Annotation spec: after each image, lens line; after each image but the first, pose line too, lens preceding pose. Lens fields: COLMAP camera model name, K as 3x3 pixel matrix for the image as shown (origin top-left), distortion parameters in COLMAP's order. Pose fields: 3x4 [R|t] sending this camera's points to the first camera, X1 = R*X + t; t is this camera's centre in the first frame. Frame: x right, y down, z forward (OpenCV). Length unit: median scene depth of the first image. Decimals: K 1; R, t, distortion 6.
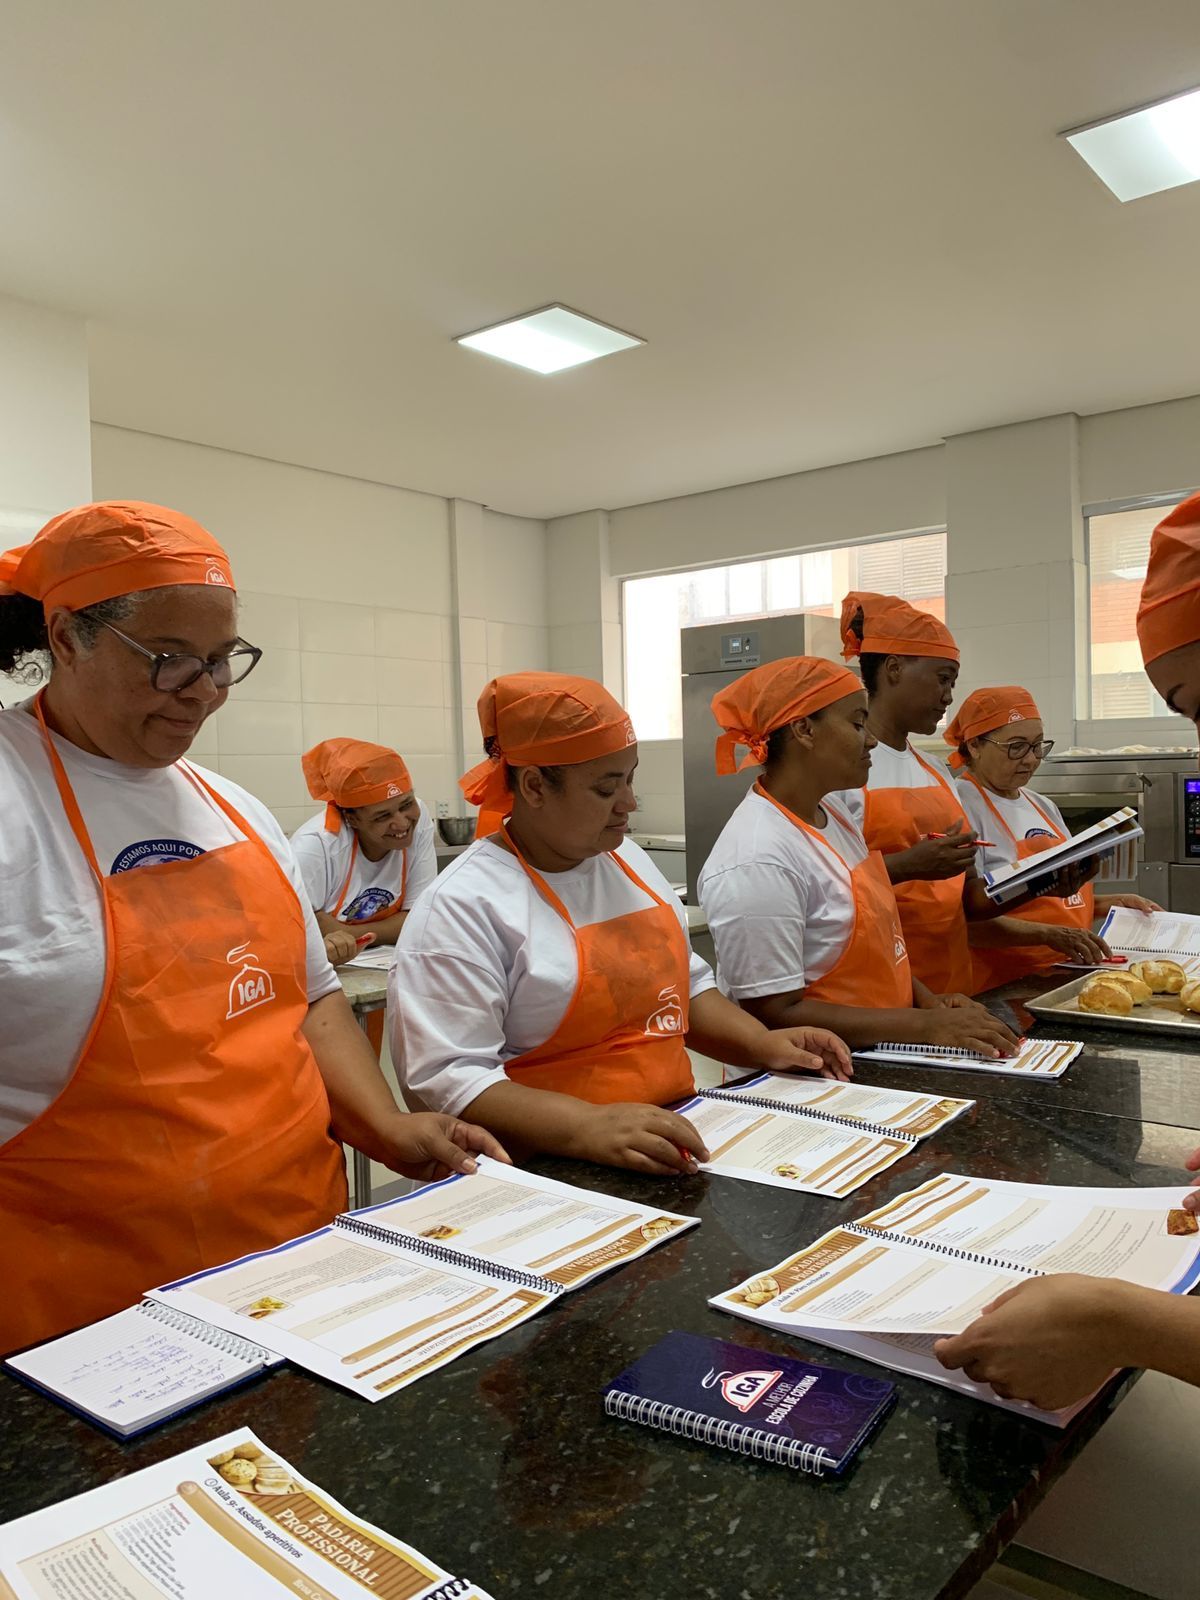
lens RADIAL K [[1226.1, 0, 637.5], [0, 1226.1, 804.8], [0, 0, 1]] dist [0.002478, -0.001354]
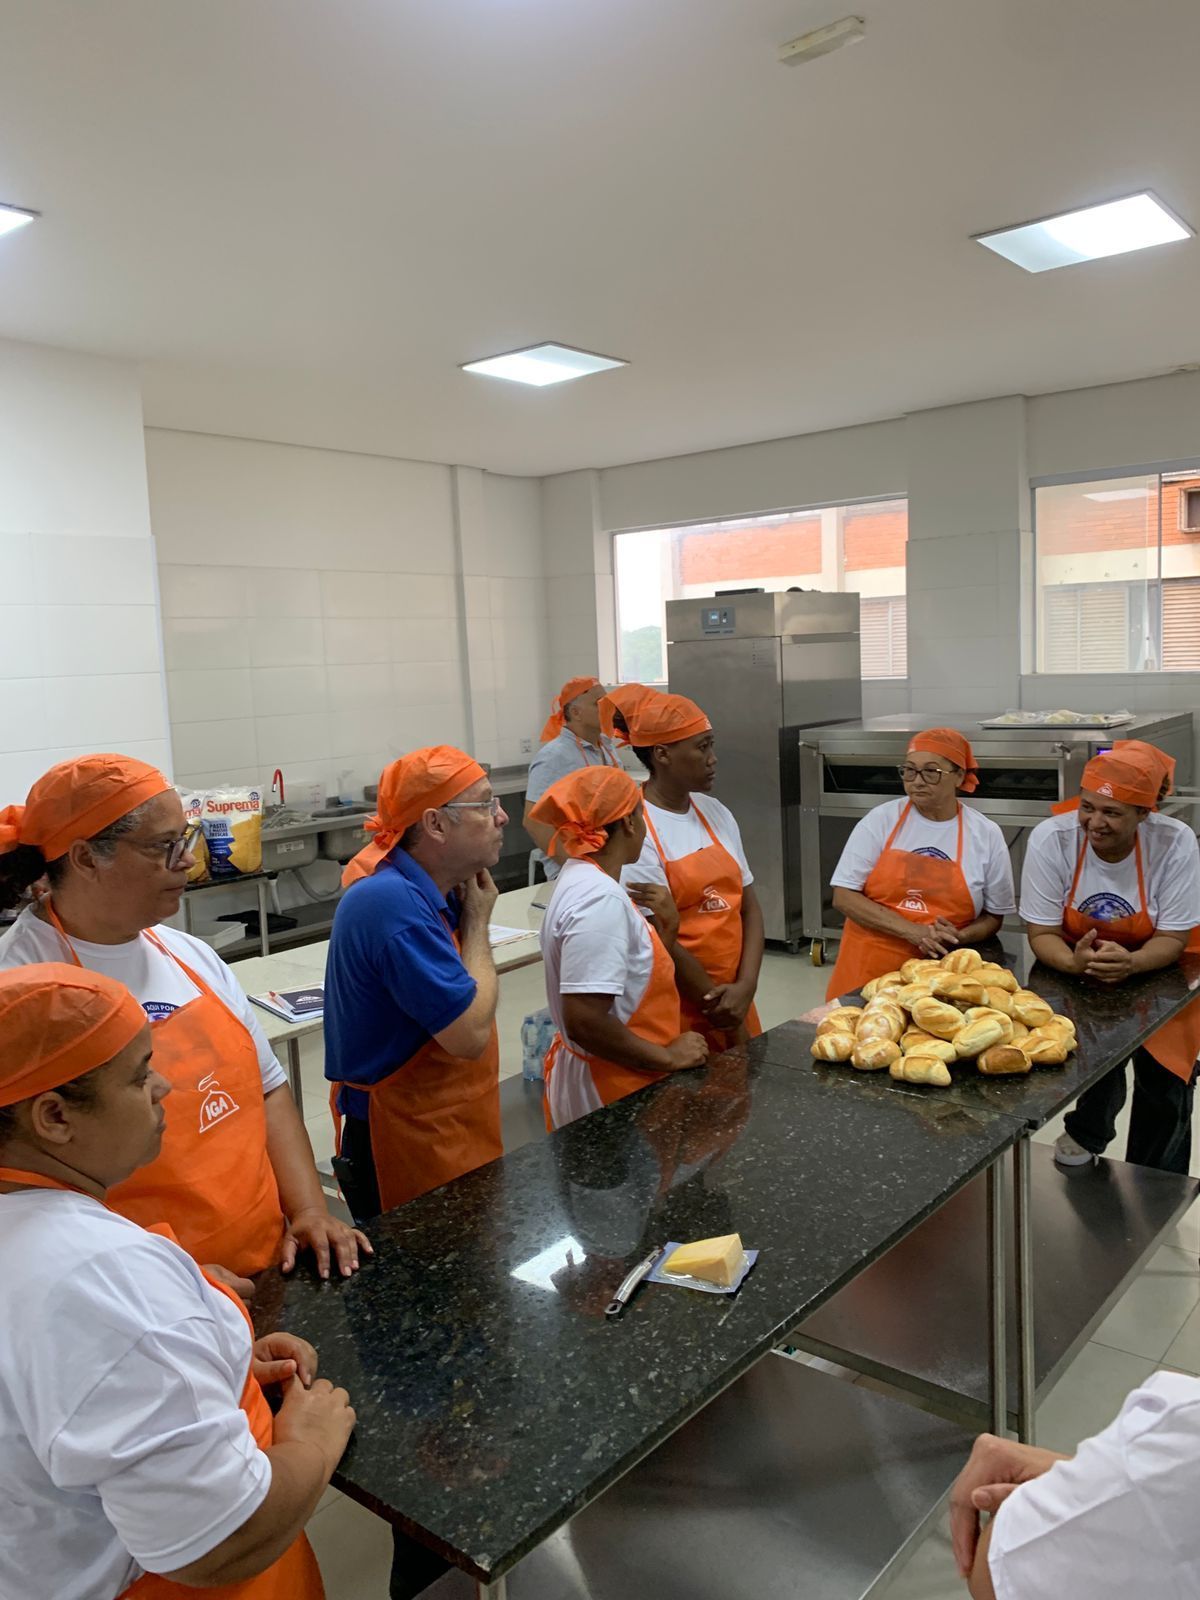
lens RADIAL K [[1226.1, 0, 637.5], [0, 1226.1, 804.8], [0, 0, 1]] dist [0.002478, -0.001354]
pose [[0.999862, -0.016617, -0.000591, 0.007393], [0.016597, 0.995263, 0.095796, -0.067074], [-0.001003, -0.095793, 0.995401, -0.129725]]
